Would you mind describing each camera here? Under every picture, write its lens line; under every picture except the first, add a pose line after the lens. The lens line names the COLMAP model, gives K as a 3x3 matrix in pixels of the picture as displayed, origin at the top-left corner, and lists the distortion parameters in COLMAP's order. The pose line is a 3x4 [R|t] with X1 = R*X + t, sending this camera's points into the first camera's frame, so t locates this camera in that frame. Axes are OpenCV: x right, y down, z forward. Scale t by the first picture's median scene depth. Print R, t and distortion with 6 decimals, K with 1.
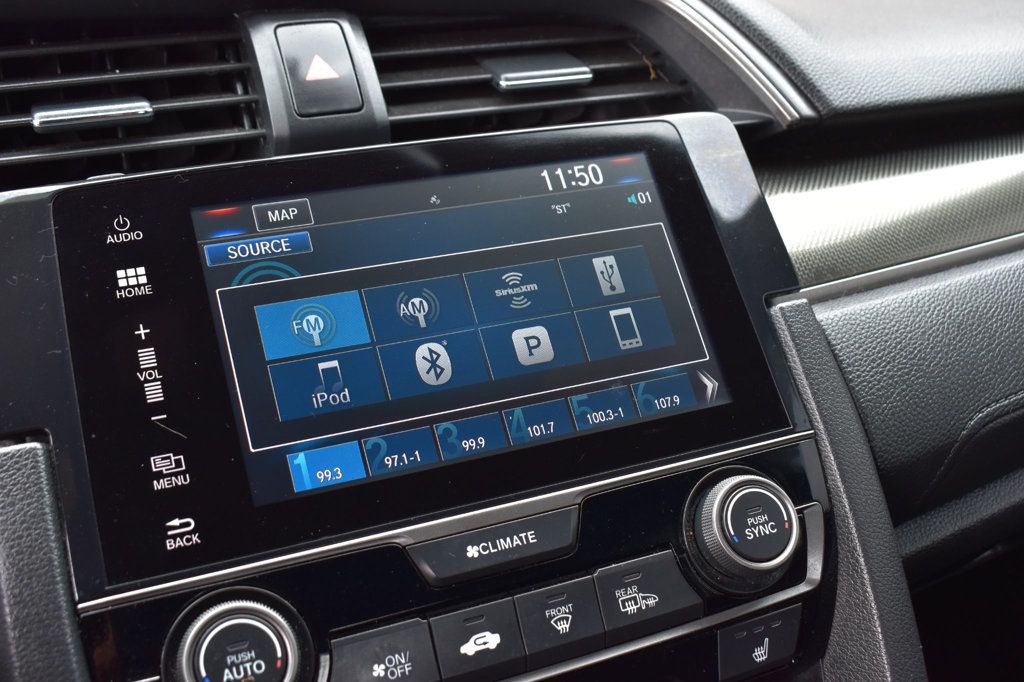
lens RADIAL K [[1100.5, 0, 512.0], [0, 1100.5, 341.0], [0, 0, 1]] dist [-0.084142, 0.021216]
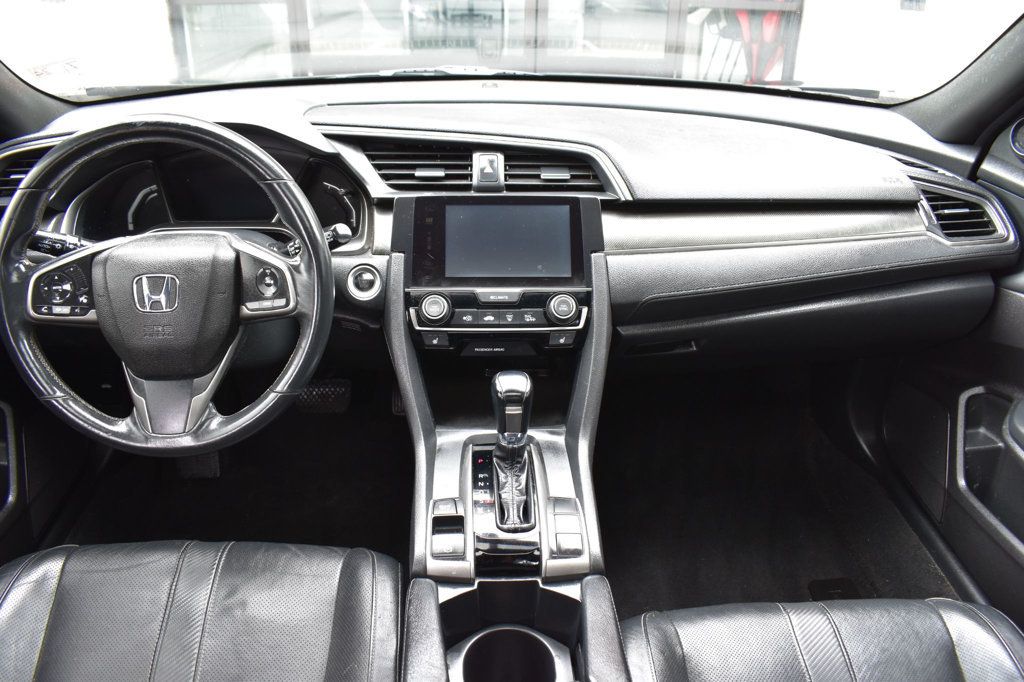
lens RADIAL K [[802.7, 0, 512.0], [0, 802.7, 341.0], [0, 0, 1]] dist [-0.096692, 0.005257]
pose [[0.934043, 0.217923, -0.282972, 0.834575], [-0.171163, 0.968497, 0.180880, -0.194534], [0.313475, -0.120515, 0.941918, -1.691986]]
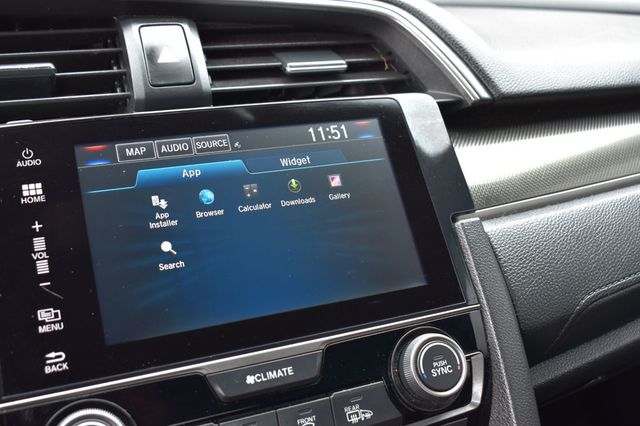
lens RADIAL K [[687.8, 0, 320.0], [0, 687.8, 213.0], [0, 0, 1]] dist [-0.084142, 0.021216]
pose [[0.999067, 0.038138, 0.020257, 0.027807], [-0.037877, 0.999197, -0.013084, -0.025194], [-0.020740, 0.012305, 0.999709, 0.044786]]
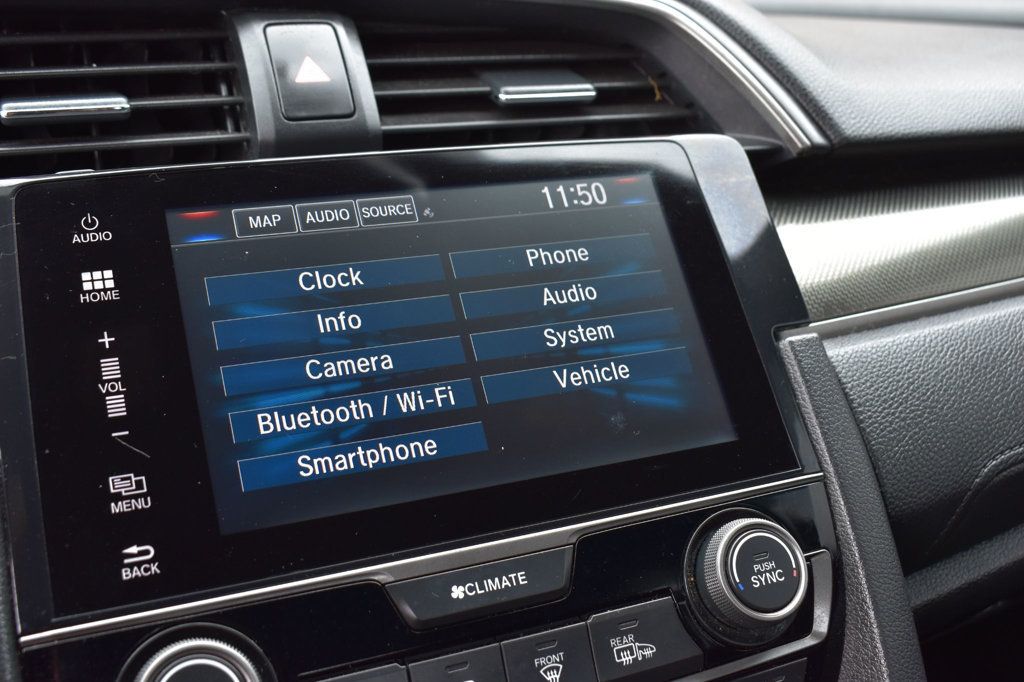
lens RADIAL K [[1100.5, 0, 512.0], [0, 1100.5, 341.0], [0, 0, 1]] dist [-0.084142, 0.021216]
pose [[0.999113, 0.035030, 0.023360, -0.016662], [-0.034162, 0.998746, -0.036597, 0.012201], [-0.024613, 0.035766, 0.999057, 0.065486]]
